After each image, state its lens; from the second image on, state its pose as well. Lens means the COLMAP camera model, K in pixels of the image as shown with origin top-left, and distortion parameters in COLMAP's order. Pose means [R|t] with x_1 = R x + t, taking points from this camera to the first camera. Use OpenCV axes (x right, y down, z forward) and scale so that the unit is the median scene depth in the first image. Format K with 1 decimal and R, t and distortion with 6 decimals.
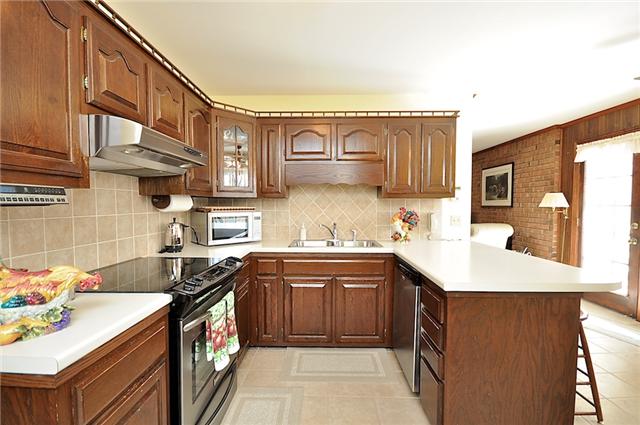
lens RADIAL K [[297.5, 0, 320.0], [0, 297.5, 212.5], [0, 0, 1]] dist [0.000565, 0.000059]
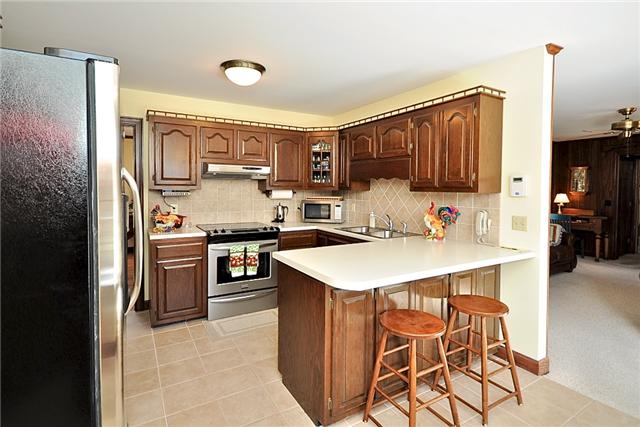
lens RADIAL K [[315.5, 0, 318.2], [0, 315.5, 193.0], [0, 0, 1]] dist [-0.000517, -0.000273]
pose [[0.534569, 0.012742, -0.845029, 0.502036], [-0.040823, 0.999108, -0.010759, -0.010594], [0.844138, 0.040248, 0.534613, 0.093973]]
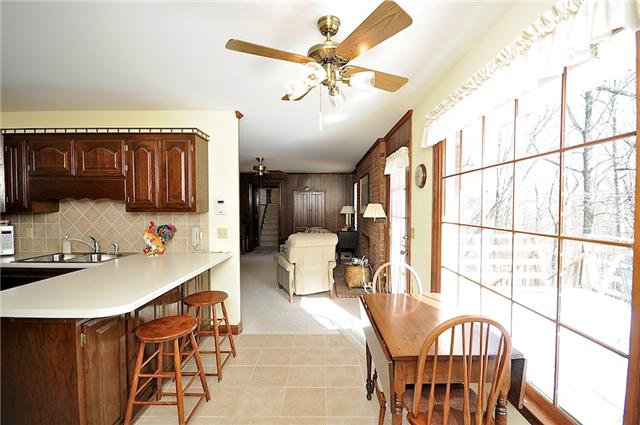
lens RADIAL K [[271.5, 0, 320.0], [0, 271.5, 212.5], [0, 0, 1]] dist [-0.000635, -0.000176]
pose [[0.999890, -0.004665, 0.014061, 0.460203], [0.004979, 0.999737, -0.022390, -0.012715], [-0.013952, 0.022458, 0.999650, 0.031320]]
